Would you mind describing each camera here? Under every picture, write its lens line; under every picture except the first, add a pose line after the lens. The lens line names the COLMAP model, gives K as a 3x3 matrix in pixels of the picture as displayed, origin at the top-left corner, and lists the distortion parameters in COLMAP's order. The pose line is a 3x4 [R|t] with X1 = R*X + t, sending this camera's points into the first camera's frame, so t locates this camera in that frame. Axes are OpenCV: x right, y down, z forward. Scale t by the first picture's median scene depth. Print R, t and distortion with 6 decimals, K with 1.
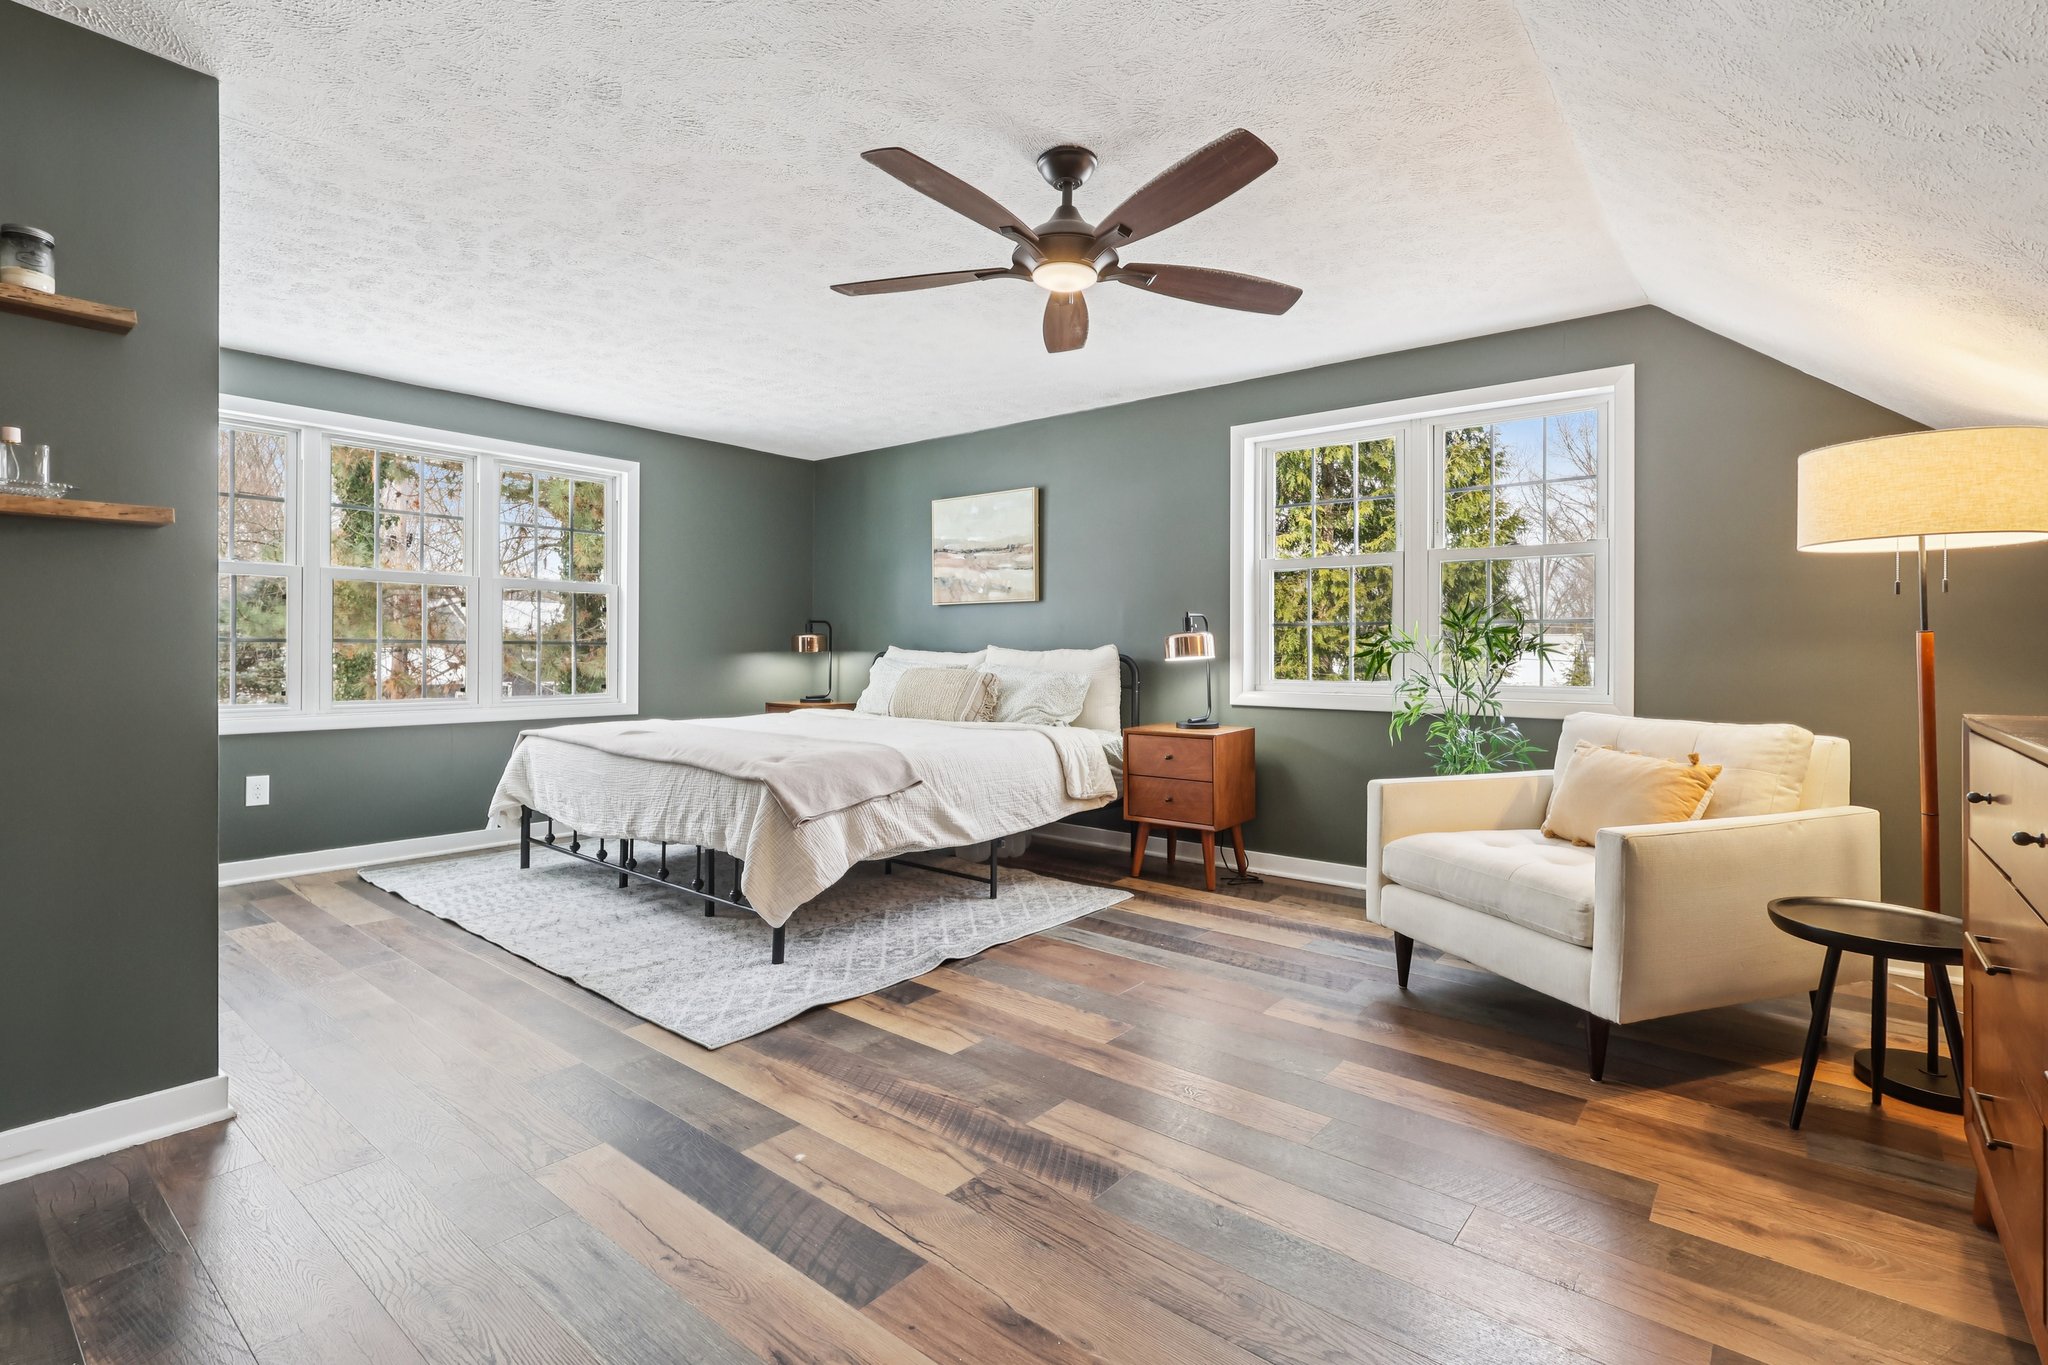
lens RADIAL K [[951.7, 0, 1024.1], [0, 951.7, 648.6], [0, 0, 1]] dist [-0.003159, -0.000806]
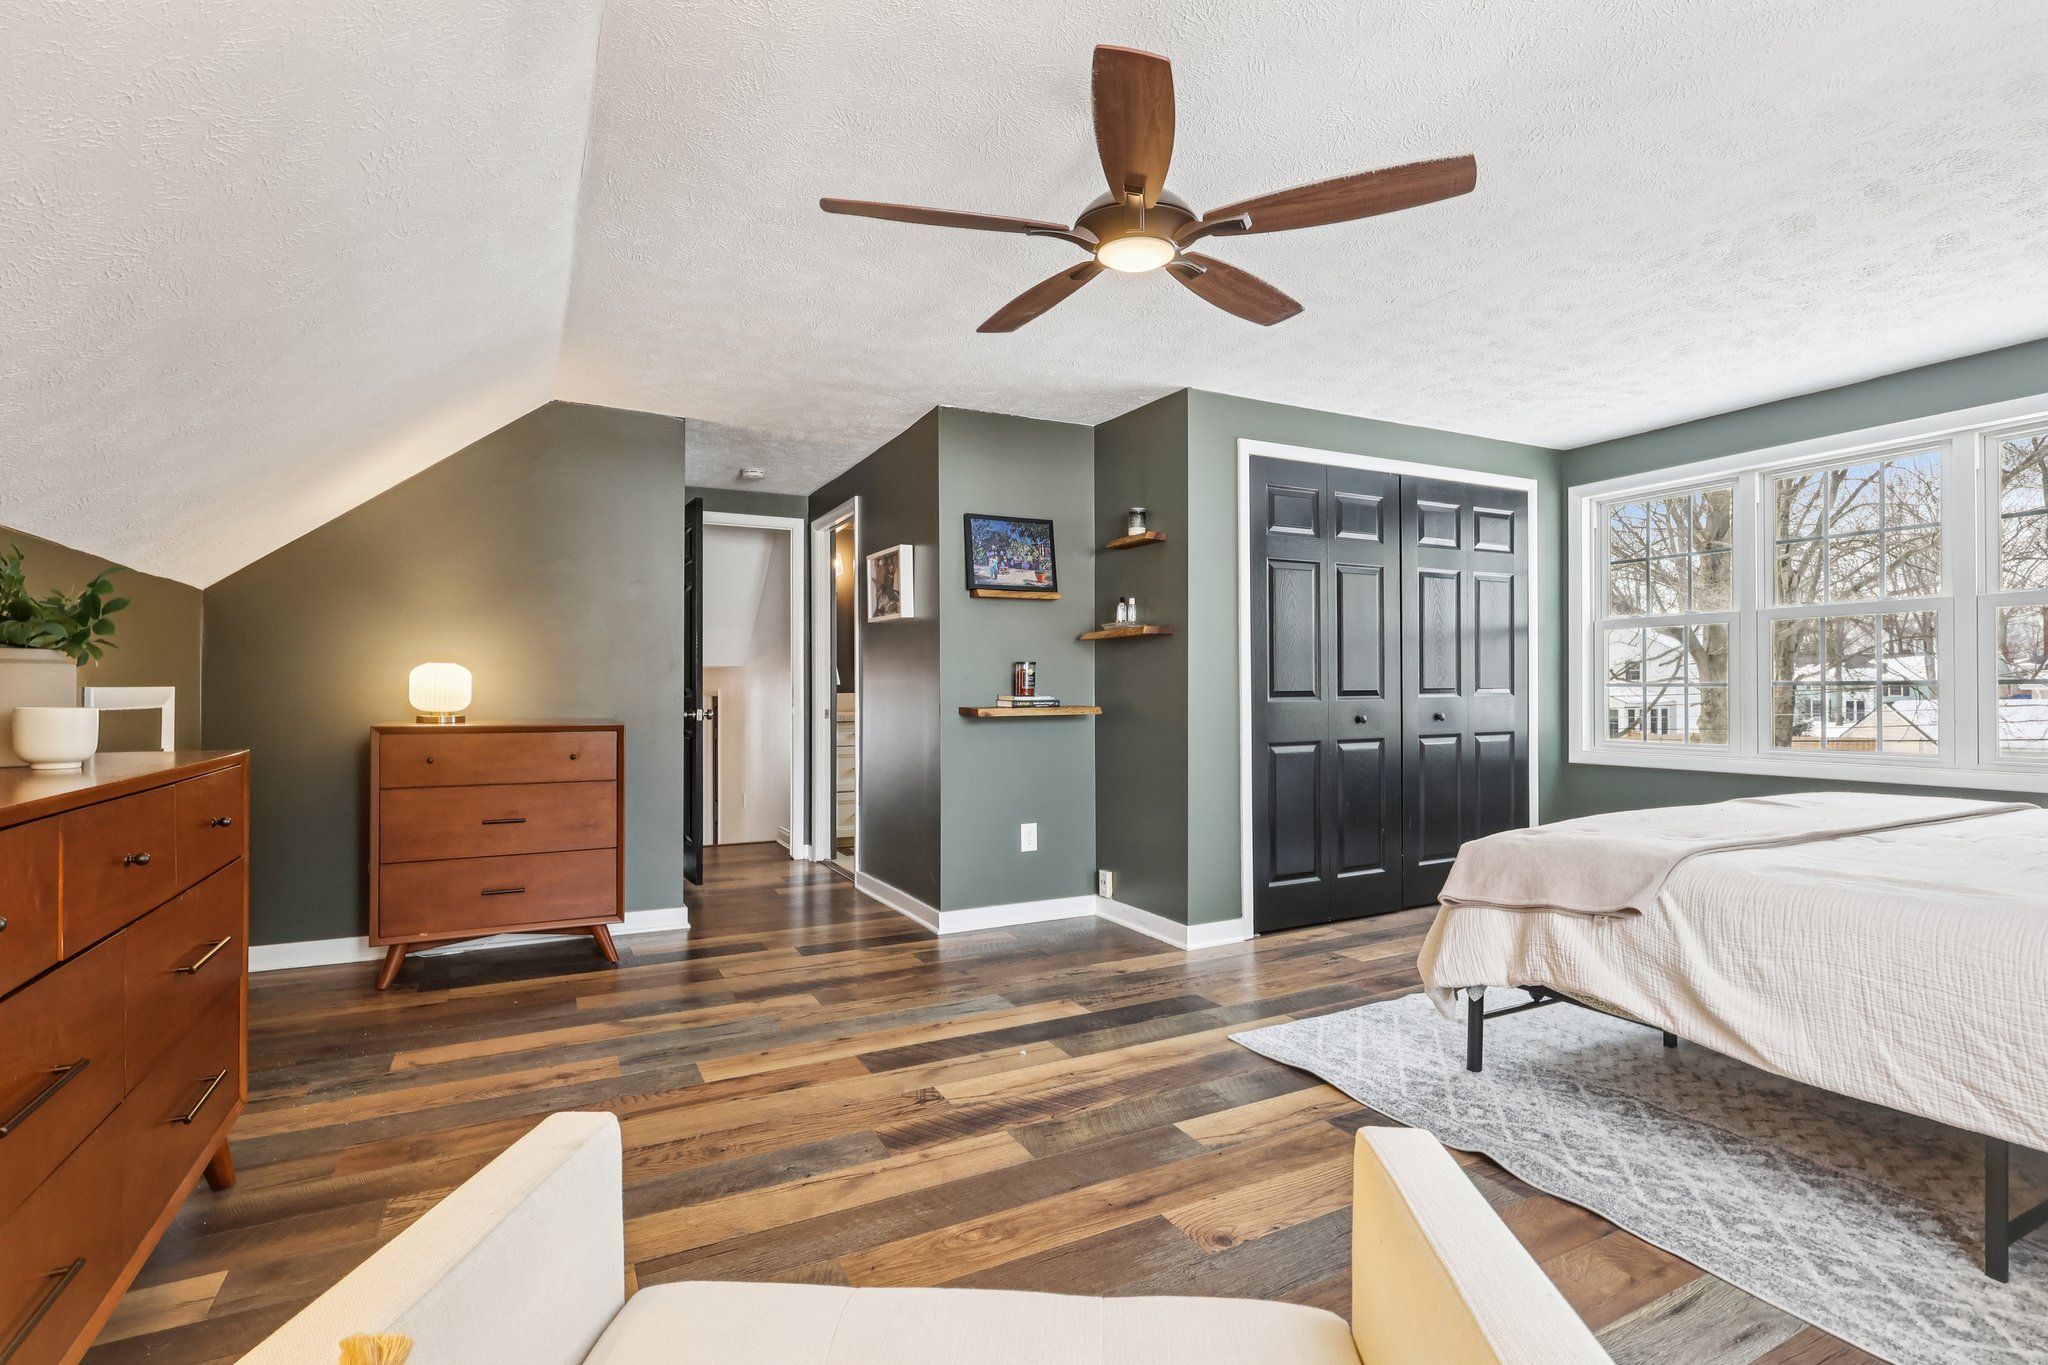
lens RADIAL K [[951.7, 0, 1021.4], [0, 951.7, 688.4], [0, 0, 1]] dist [-0.003159, -0.000806]
pose [[-0.392521, -0.005214, -0.919728, 0.939572], [0.005568, 0.999952, -0.008046, -0.000035], [0.919726, -0.008279, -0.392473, 1.357555]]
